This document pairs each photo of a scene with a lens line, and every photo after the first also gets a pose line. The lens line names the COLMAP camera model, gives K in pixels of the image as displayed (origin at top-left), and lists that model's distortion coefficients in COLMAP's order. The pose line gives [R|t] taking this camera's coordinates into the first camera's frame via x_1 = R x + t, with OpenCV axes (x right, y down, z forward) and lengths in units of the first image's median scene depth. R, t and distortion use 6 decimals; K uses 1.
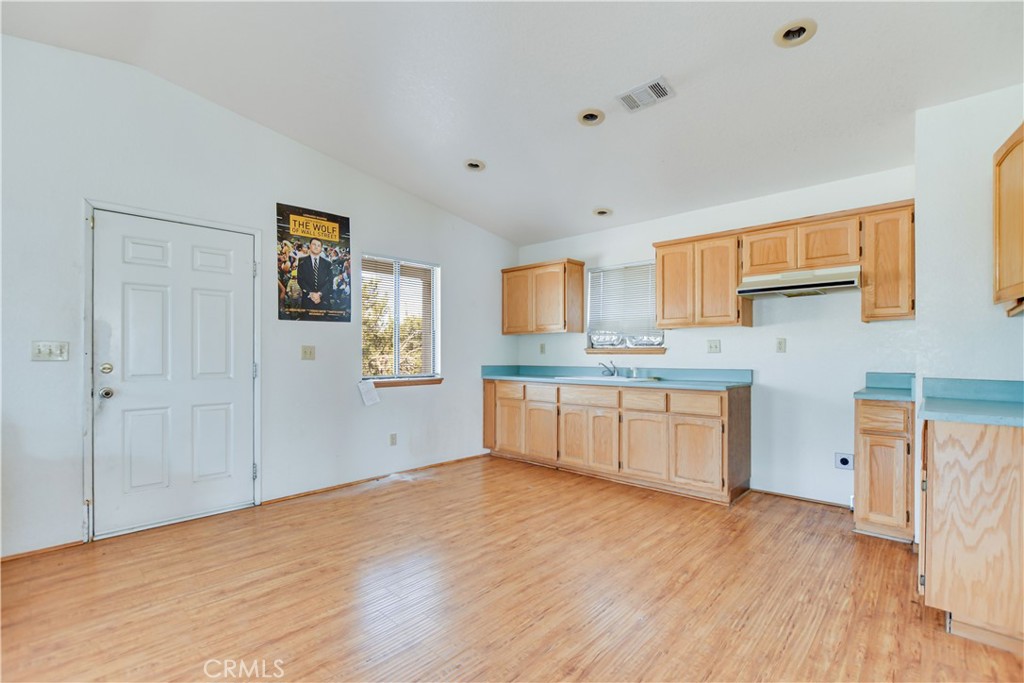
lens RADIAL K [[457.0, 0, 513.0], [0, 457.0, 354.2], [0, 0, 1]] dist [-0.020479, 0.000360]
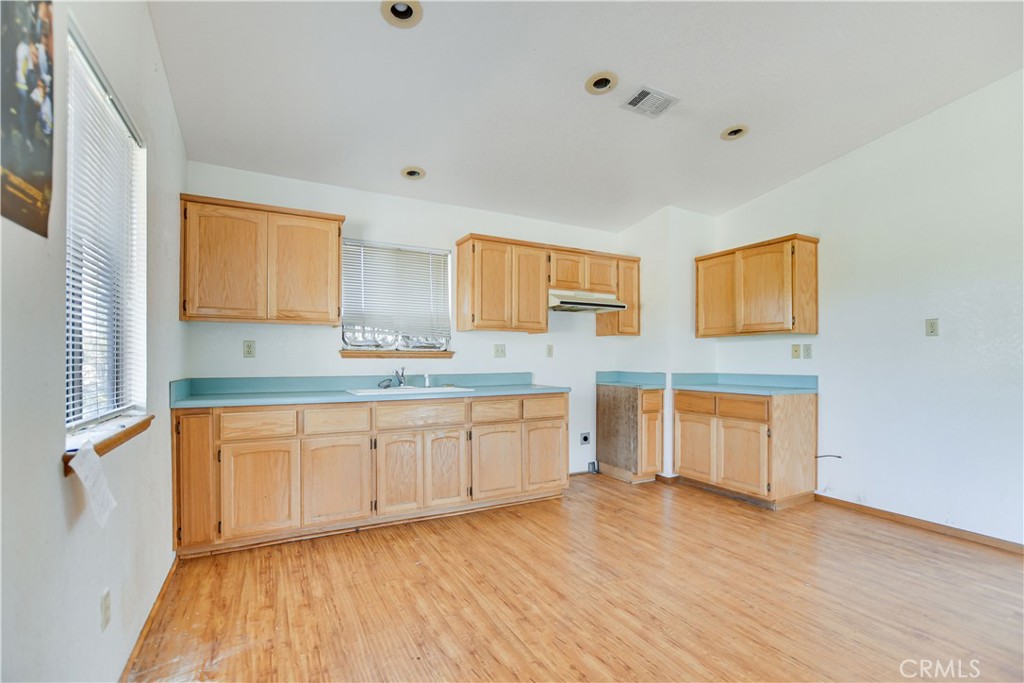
lens RADIAL K [[451.8, 0, 515.6], [0, 451.8, 360.3], [0, 0, 1]] dist [-0.021629, 0.000726]
pose [[0.325506, -0.003471, 0.945534, -0.550835], [-0.002640, 0.999986, 0.004580, -0.000113], [-0.945536, -0.003987, 0.325492, 0.703874]]
